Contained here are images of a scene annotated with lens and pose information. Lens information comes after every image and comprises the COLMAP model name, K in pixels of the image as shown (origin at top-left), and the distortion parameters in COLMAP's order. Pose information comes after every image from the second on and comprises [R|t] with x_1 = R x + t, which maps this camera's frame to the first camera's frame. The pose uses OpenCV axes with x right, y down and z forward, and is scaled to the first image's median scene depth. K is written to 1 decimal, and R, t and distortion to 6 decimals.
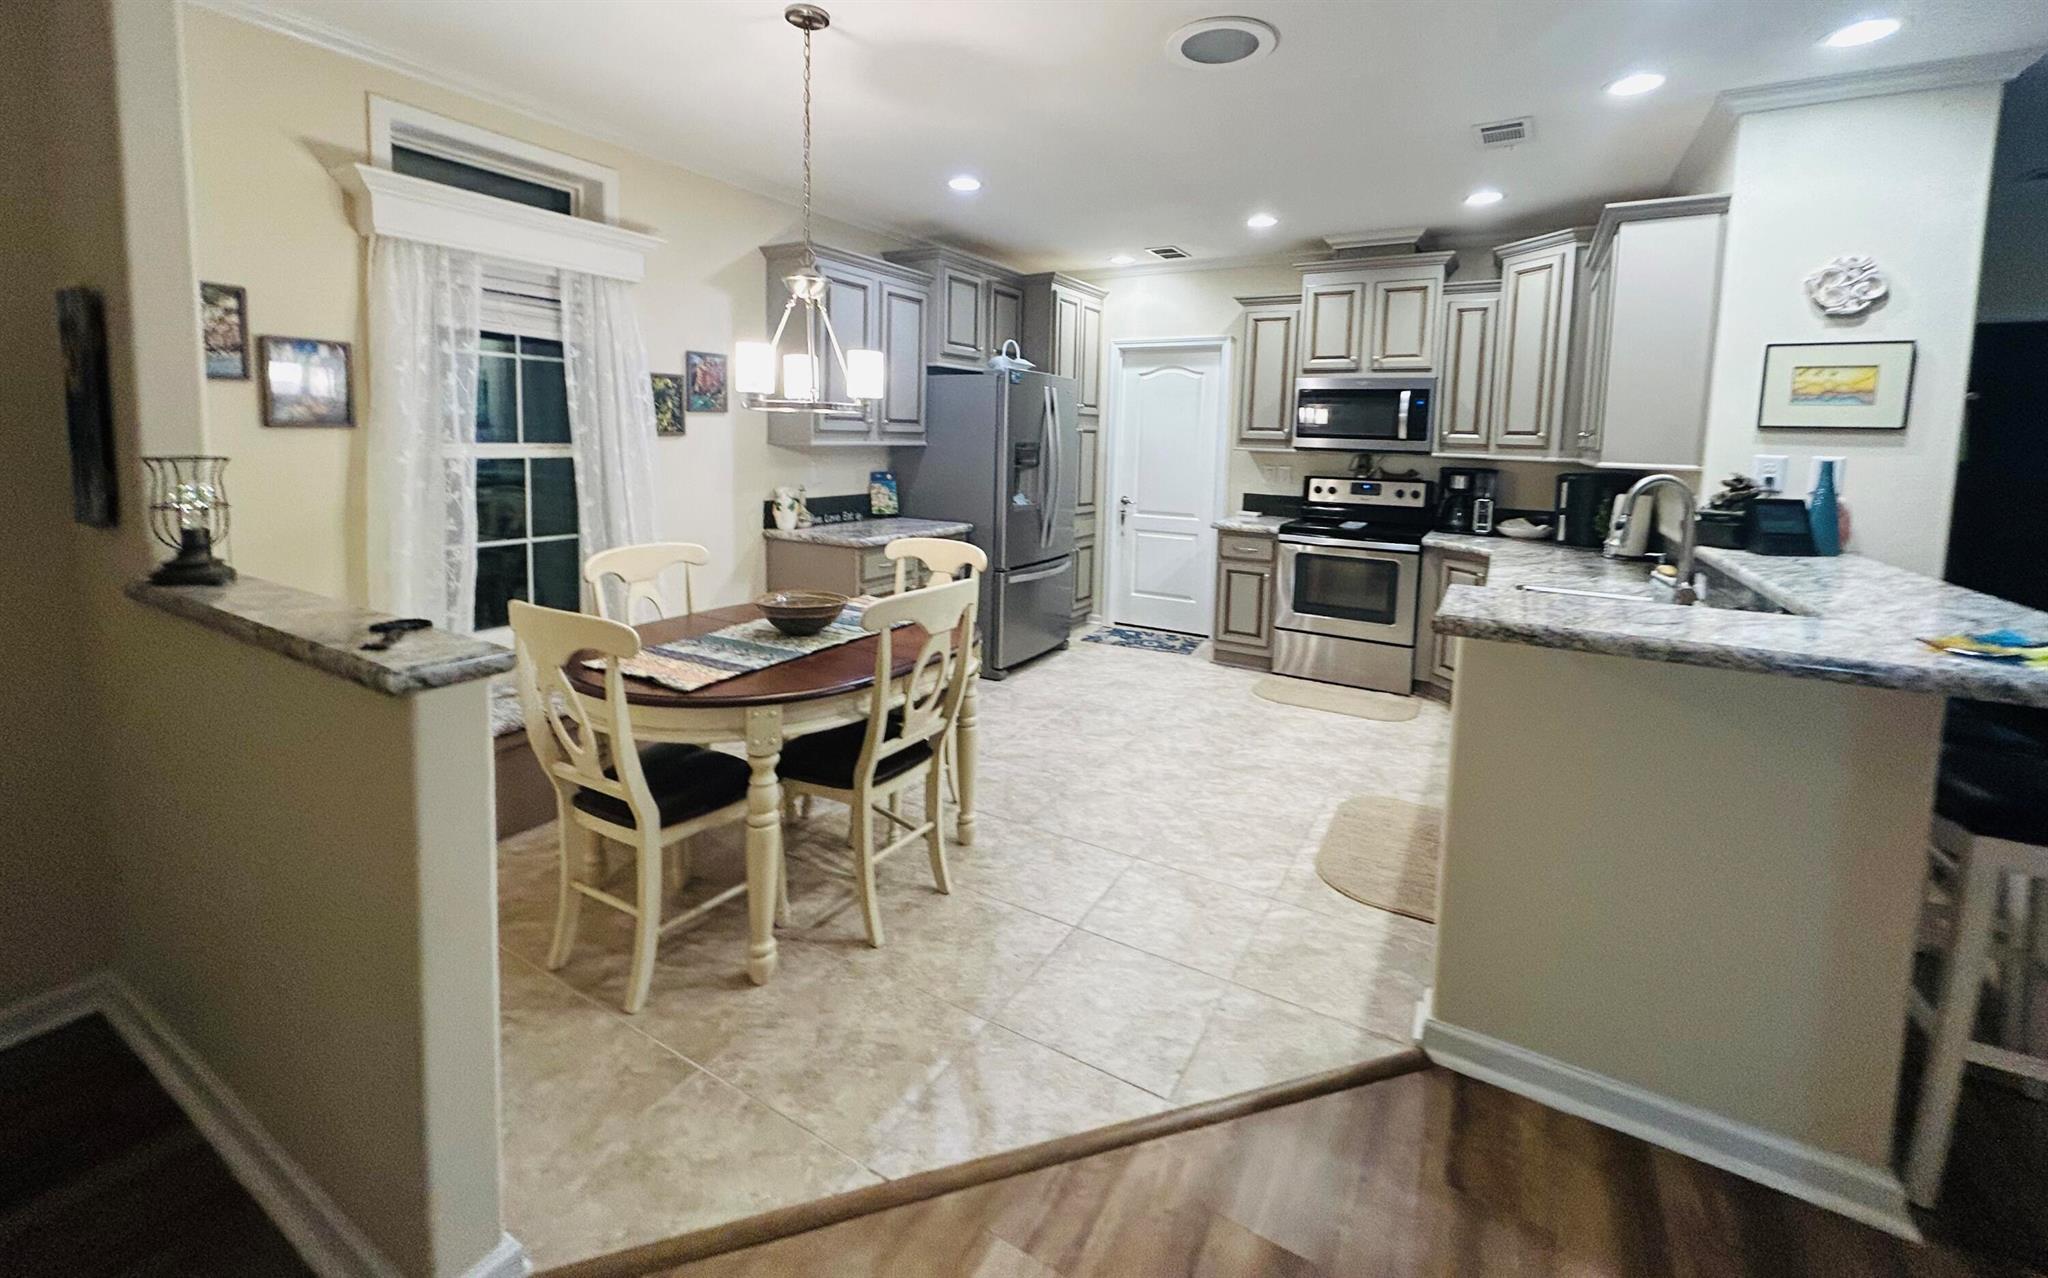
lens RADIAL K [[825.7, 0, 1022.9], [0, 825.7, 508.9], [0, 0, 1]] dist [0.002801, 0.000126]
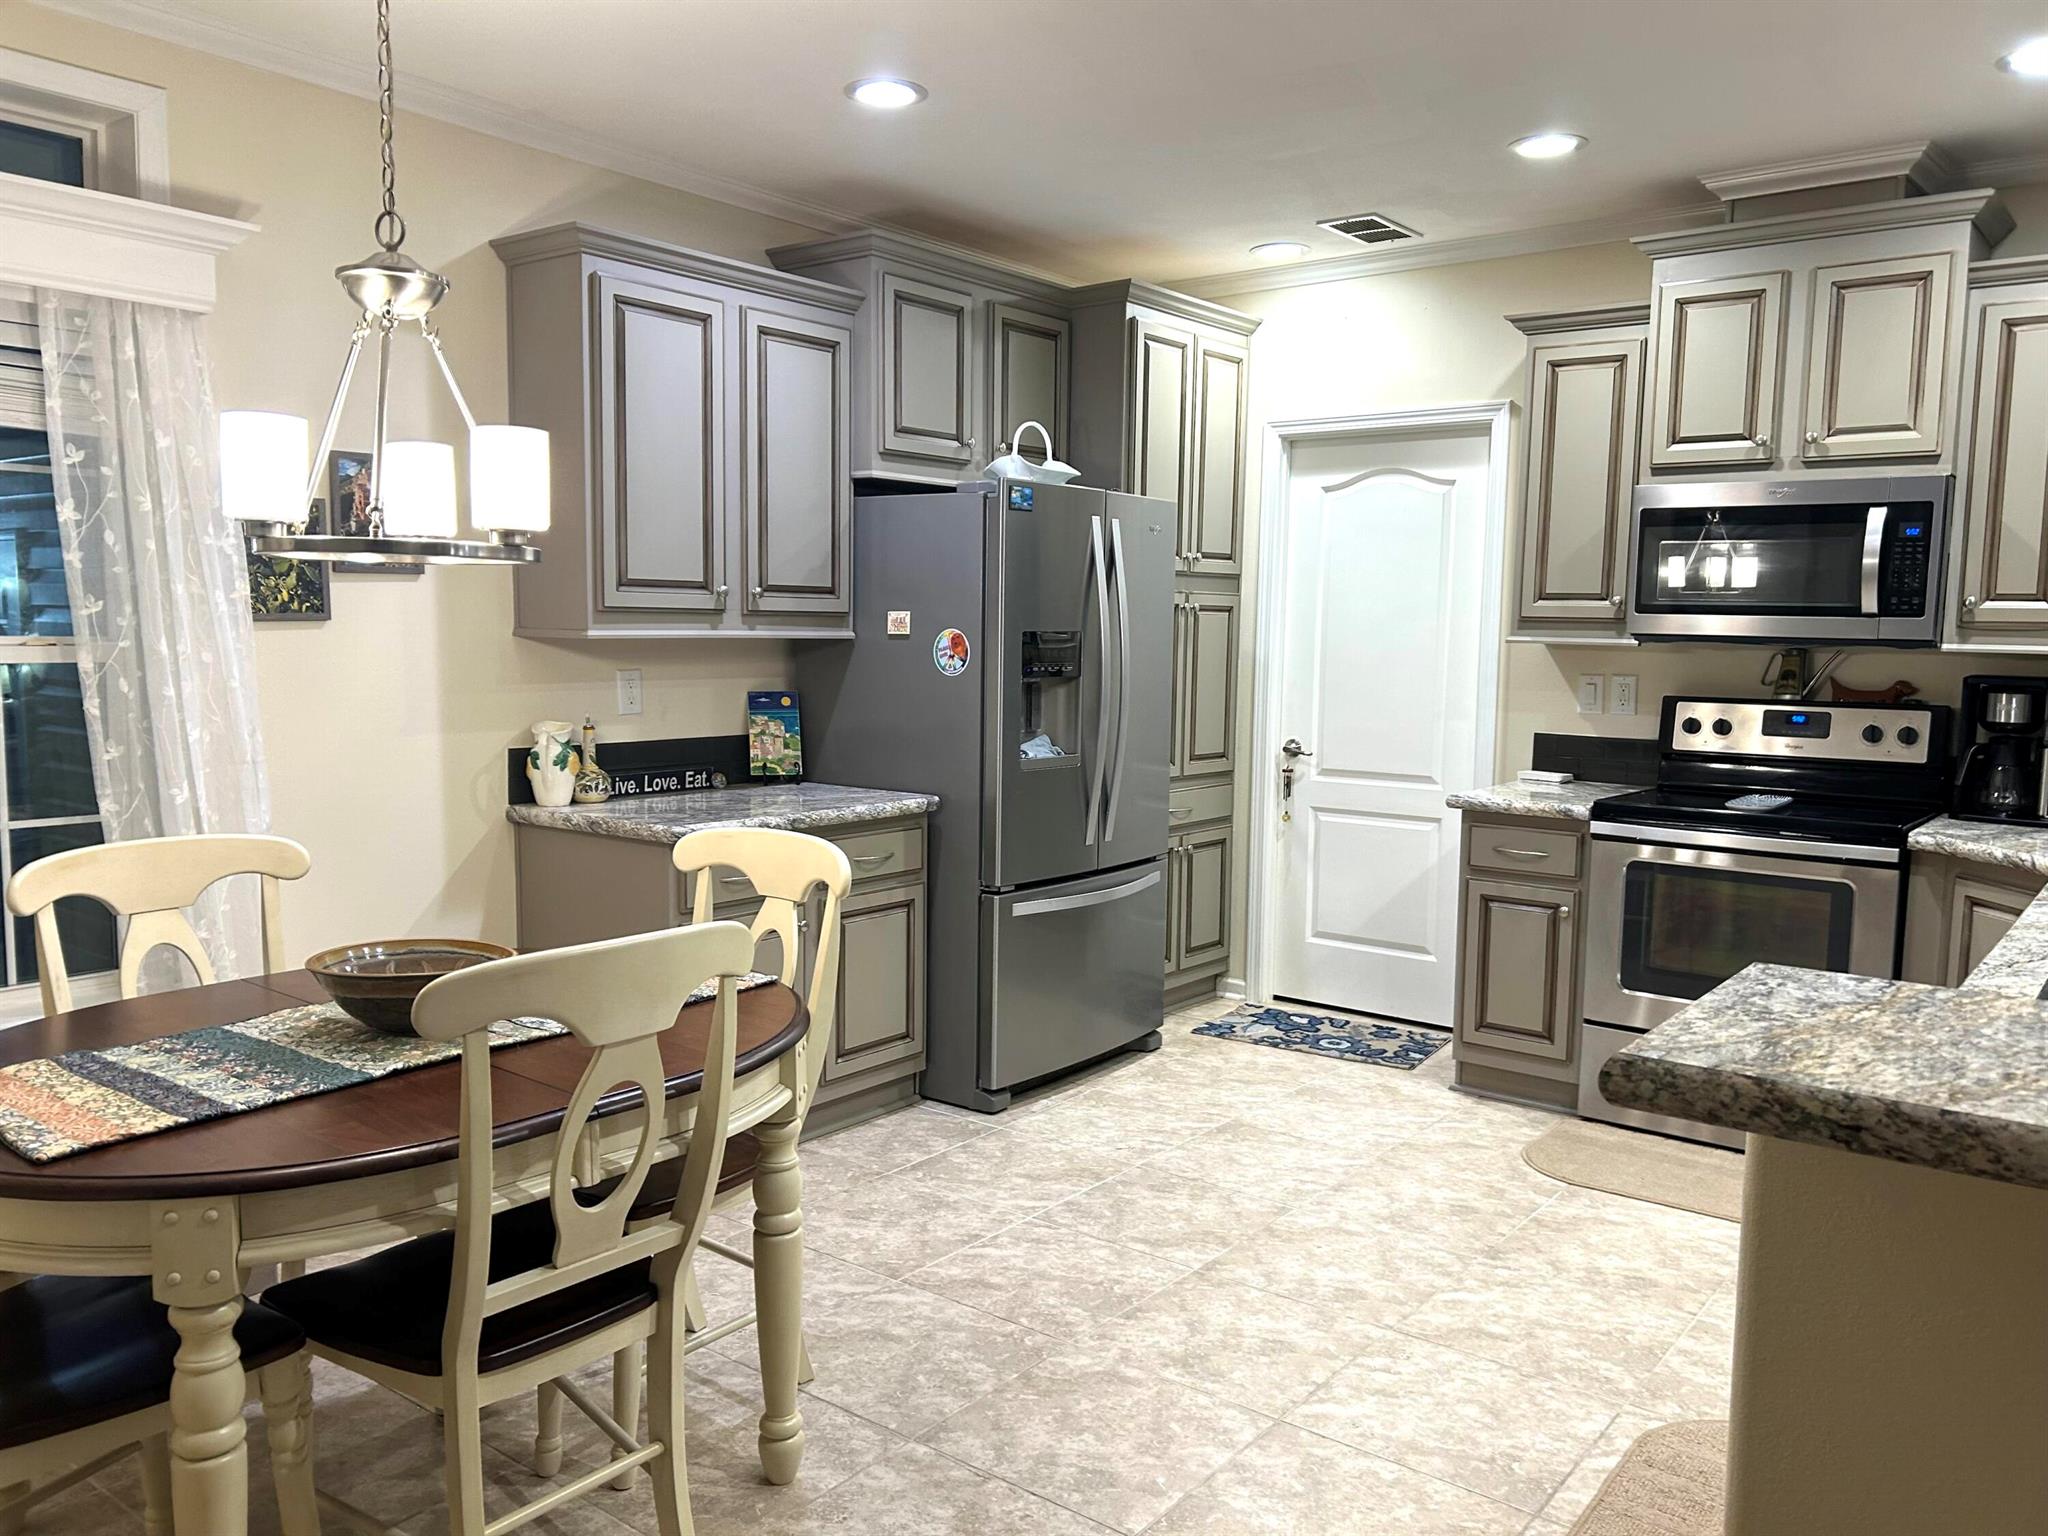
lens RADIAL K [[1547.2, 0, 1028.2], [0, 1547.2, 781.9], [0, 0, 1]] dist [0.039857, -0.032166]
pose [[0.991319, 0.004083, -0.131412, 0.128865], [-0.002414, 0.999914, 0.012856, -0.002640], [0.131453, -0.012427, 0.991244, 0.100658]]
